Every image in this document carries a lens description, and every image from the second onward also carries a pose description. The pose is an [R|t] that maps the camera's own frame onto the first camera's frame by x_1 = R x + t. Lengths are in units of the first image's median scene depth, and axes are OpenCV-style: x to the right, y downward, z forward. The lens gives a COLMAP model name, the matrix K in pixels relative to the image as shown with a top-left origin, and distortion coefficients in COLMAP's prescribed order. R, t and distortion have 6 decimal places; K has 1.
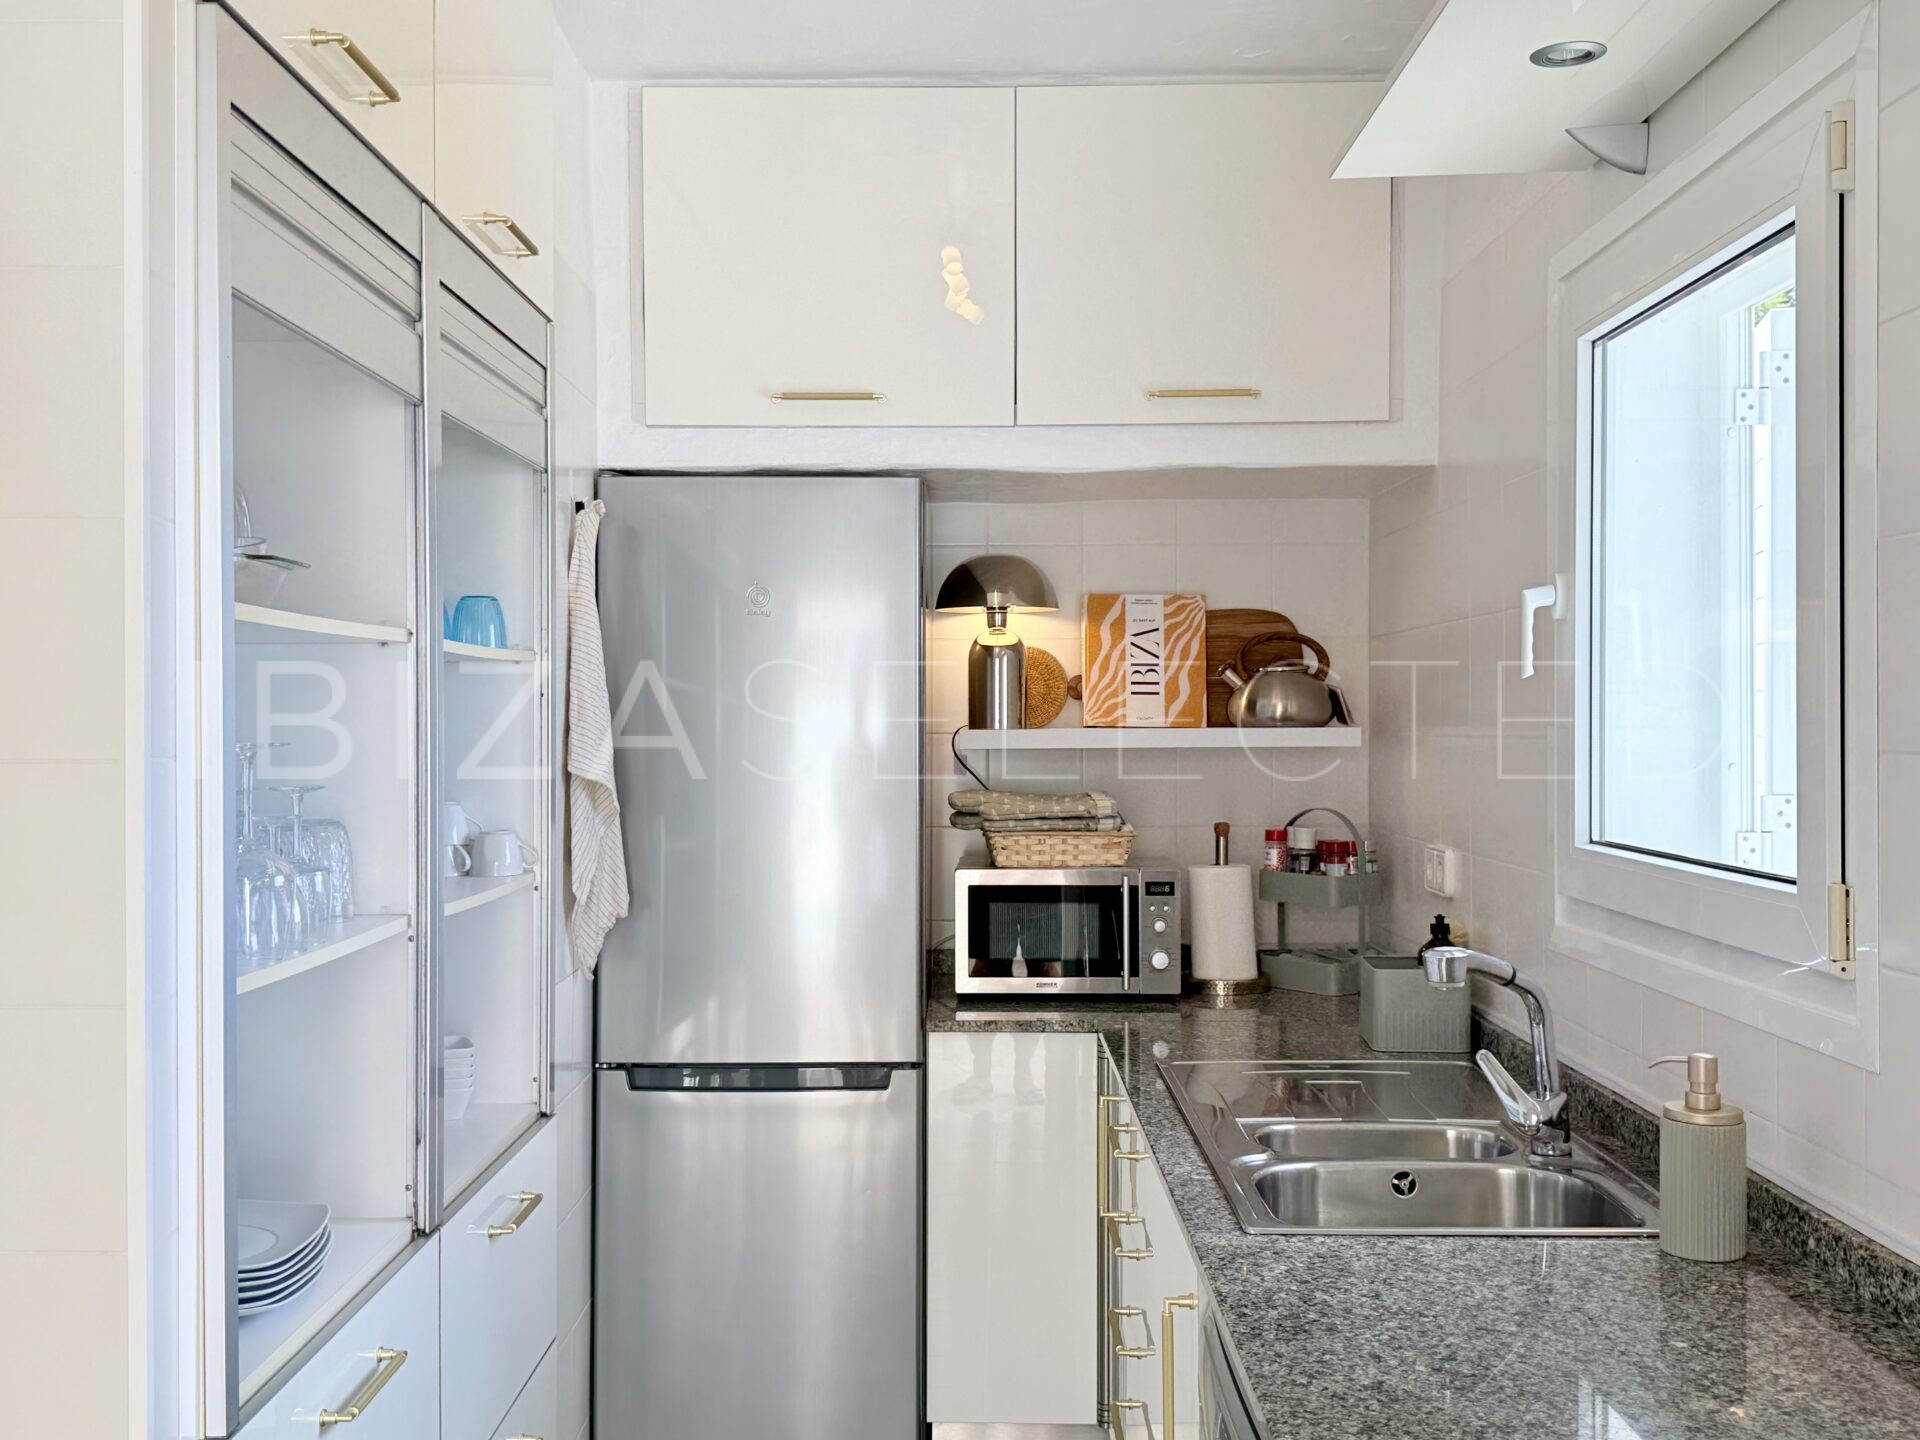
lens RADIAL K [[1905.6, 0, 944.0], [0, 1905.6, 718.8], [0, 0, 1]] dist [-0.024080, 0.000000]
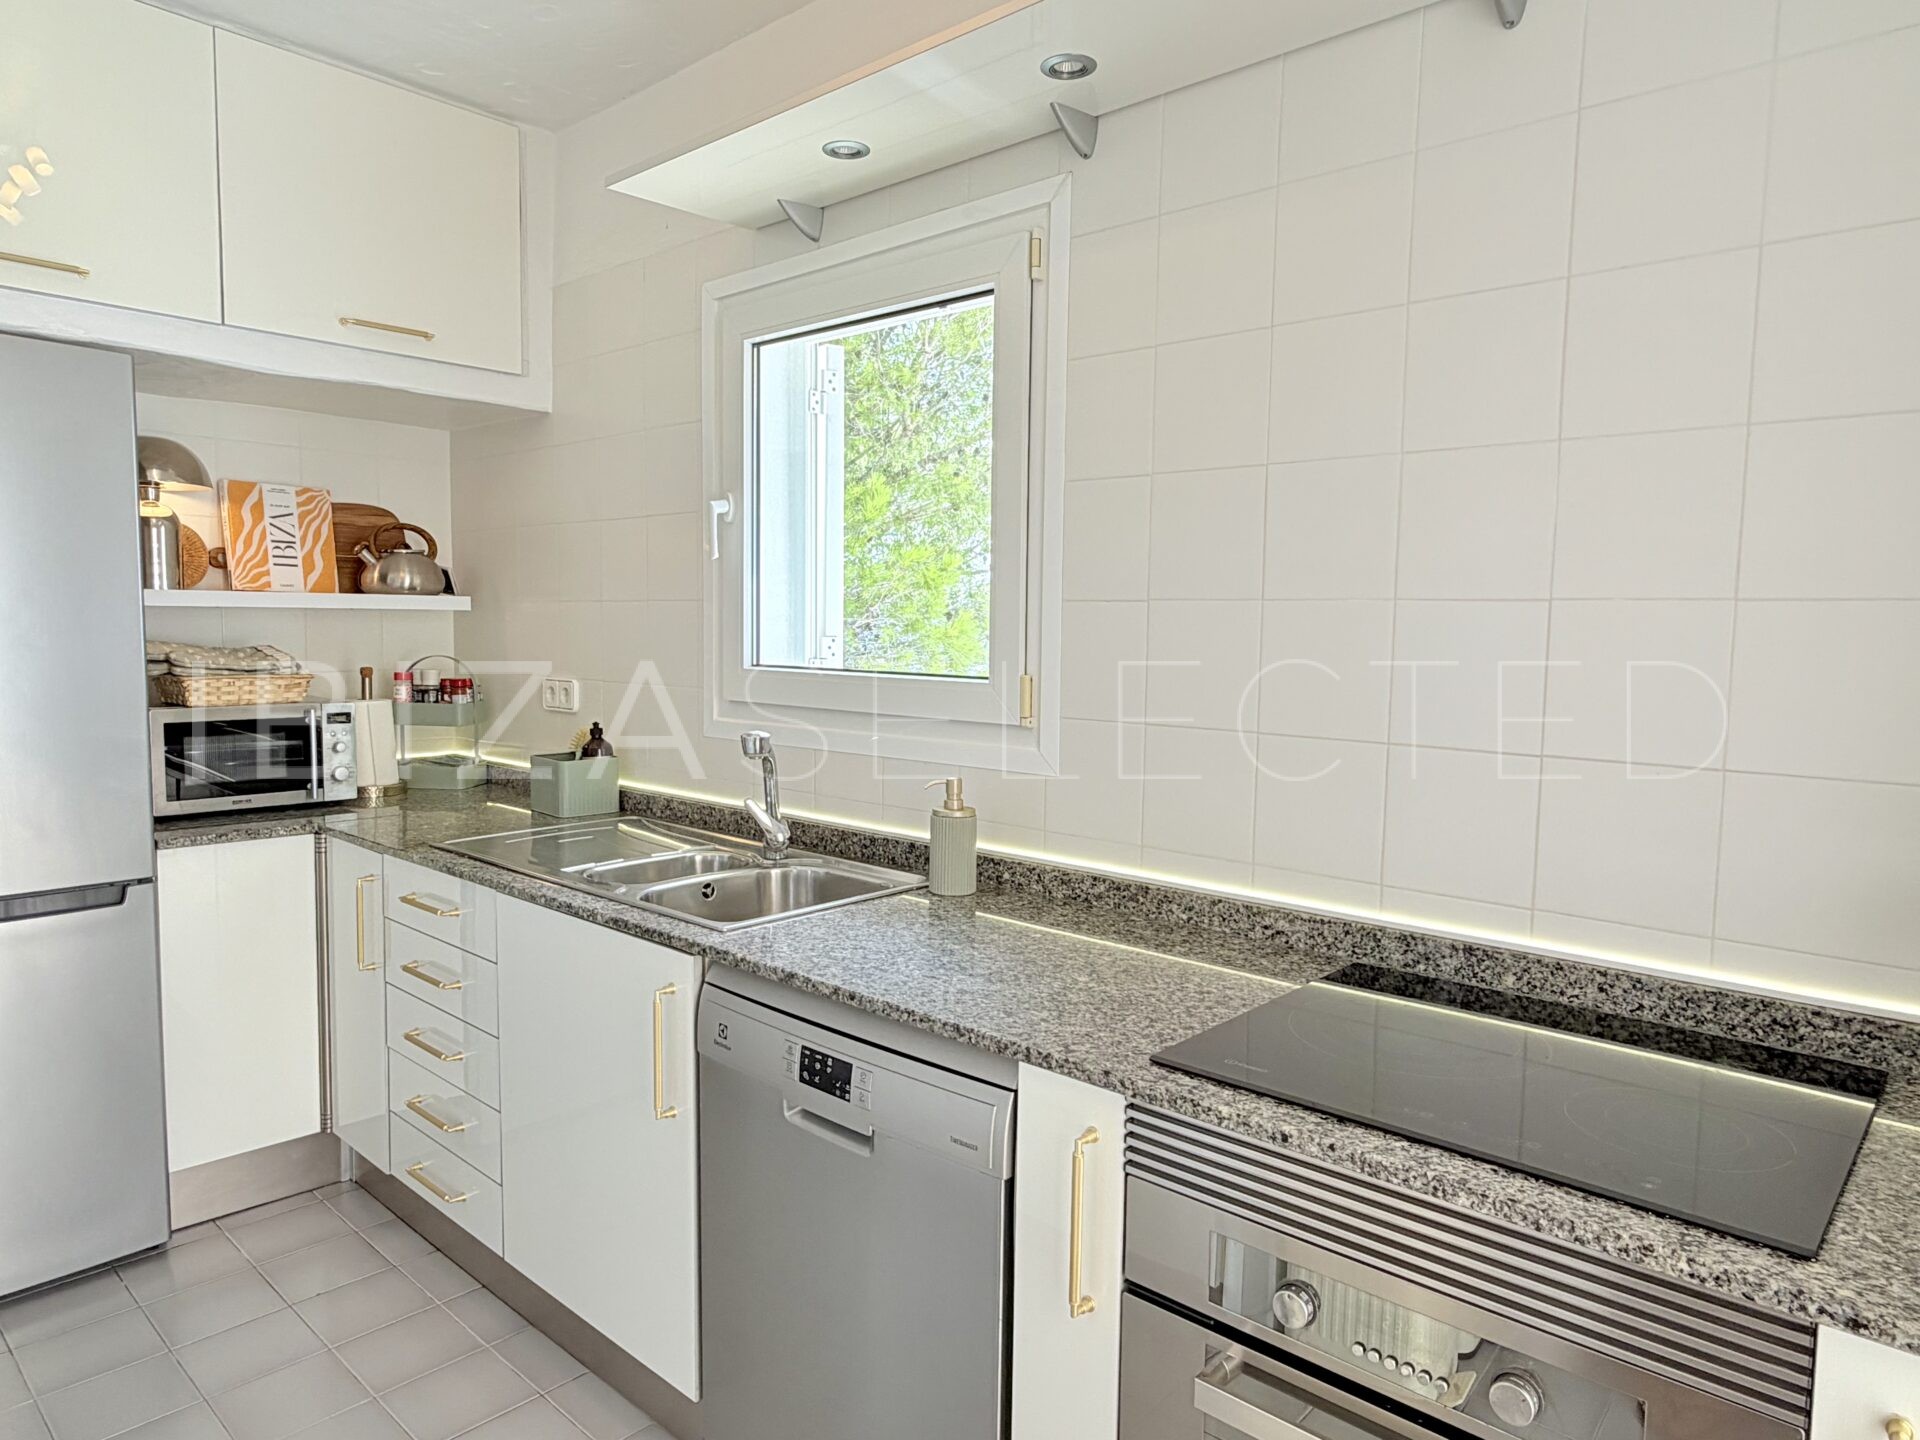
lens RADIAL K [[1191.9, 0, 965.6], [0, 1191.9, 712.6], [0, 0, 1]] dist [0.001561, -0.001220]
pose [[0.649556, -0.044162, 0.759031, -0.210009], [-0.014850, 0.997384, 0.070737, 0.021877], [-0.760169, -0.057219, 0.647201, 0.155501]]
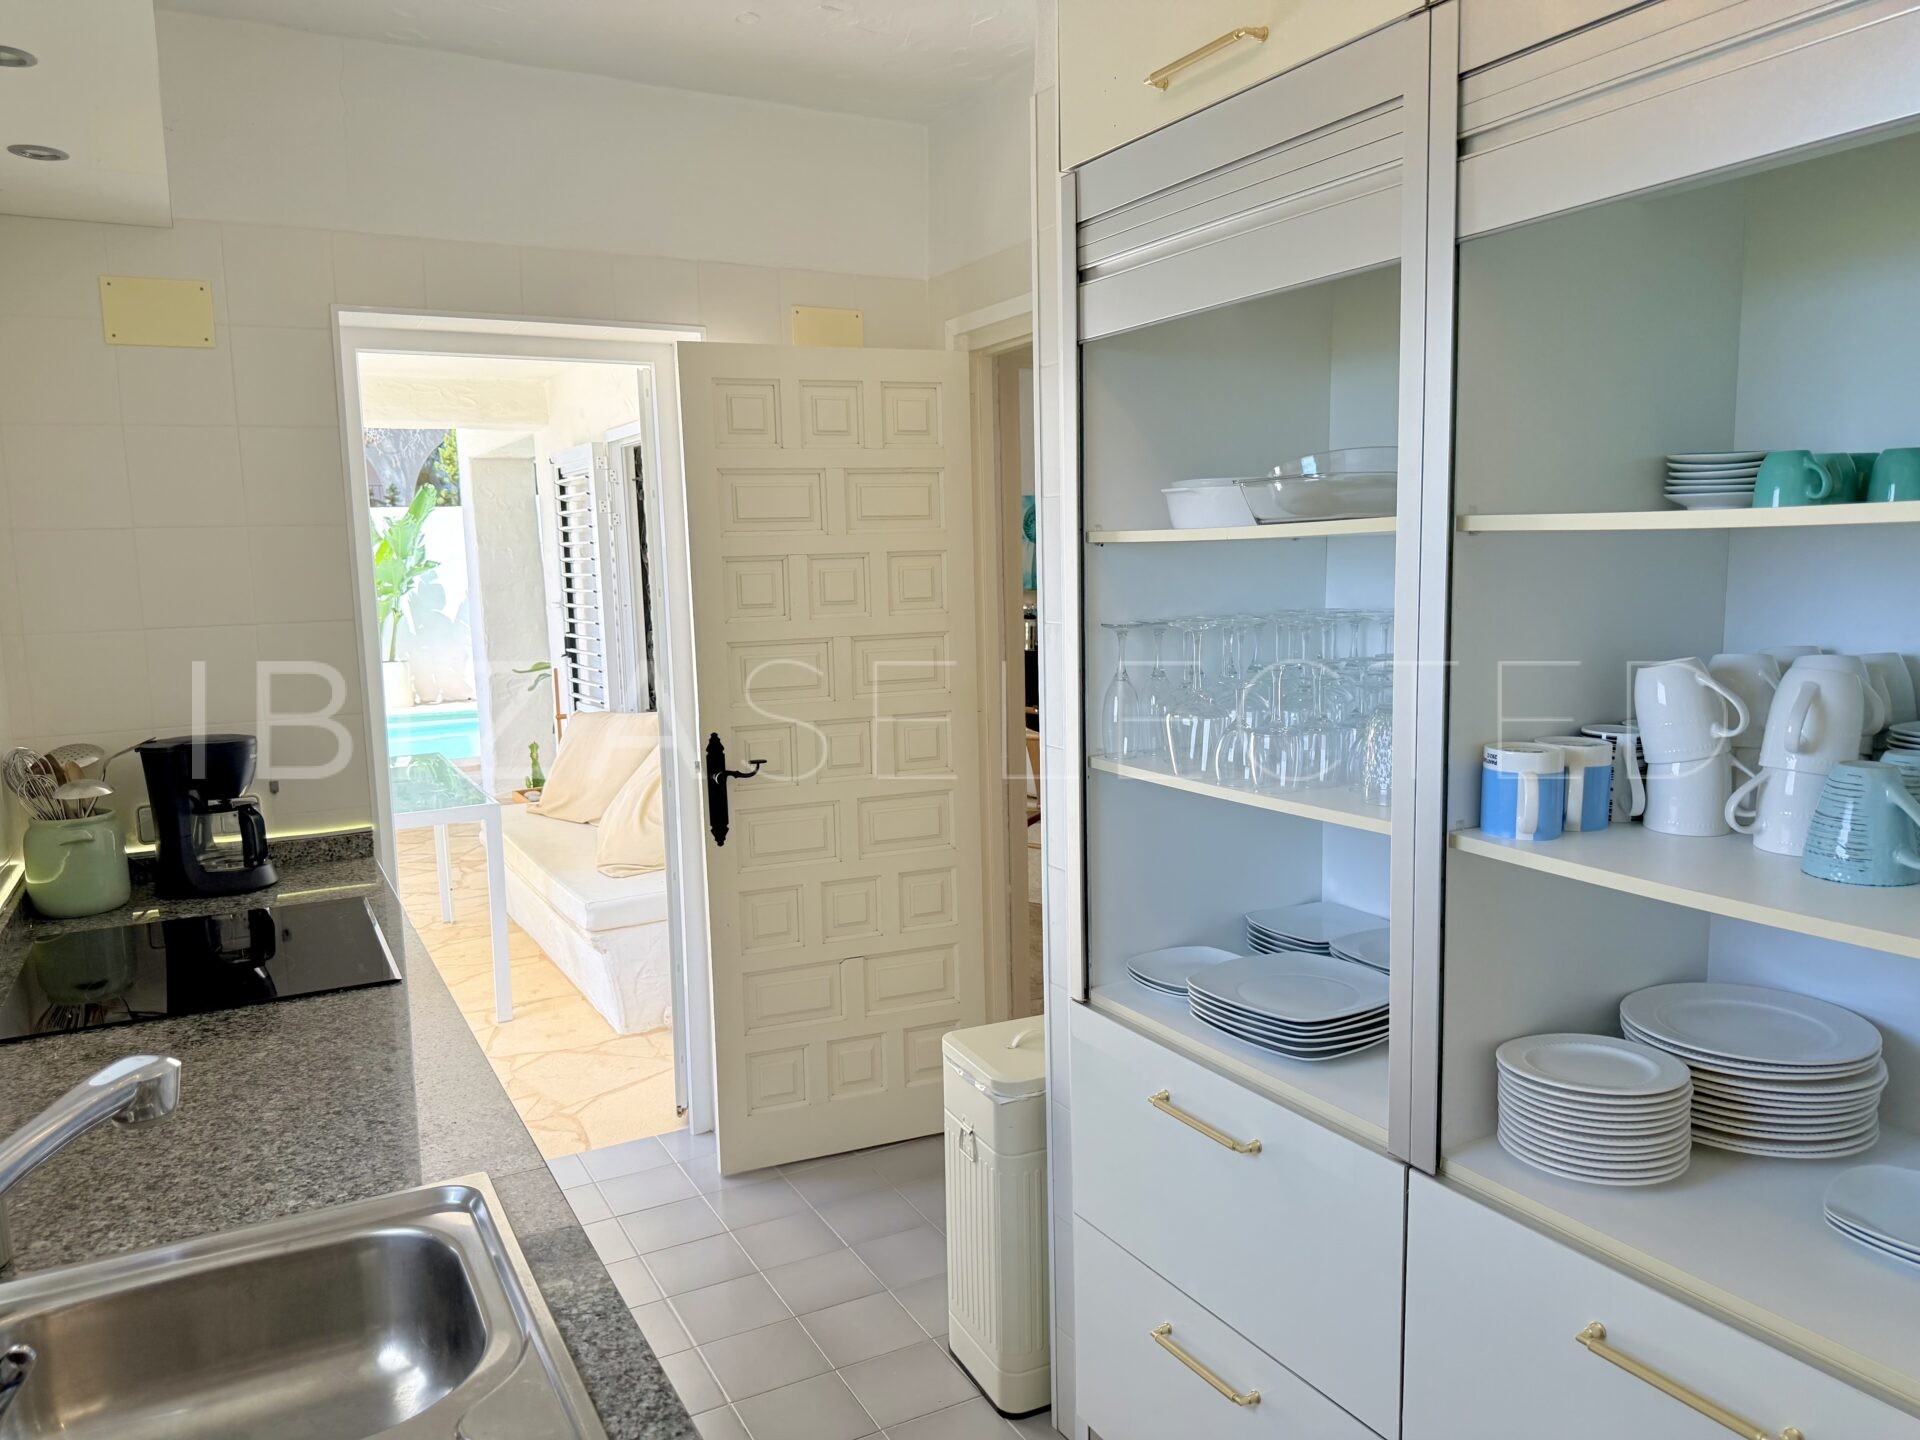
lens RADIAL K [[1345.4, 0, 950.8], [0, 1345.4, 725.0], [0, 0, 1]] dist [0.056469, -0.074806]
pose [[-0.873480, 0.084614, -0.479451, 0.142612], [0.021939, 0.990622, 0.134858, -0.026769], [0.486366, 0.107277, -0.867145, 0.909699]]
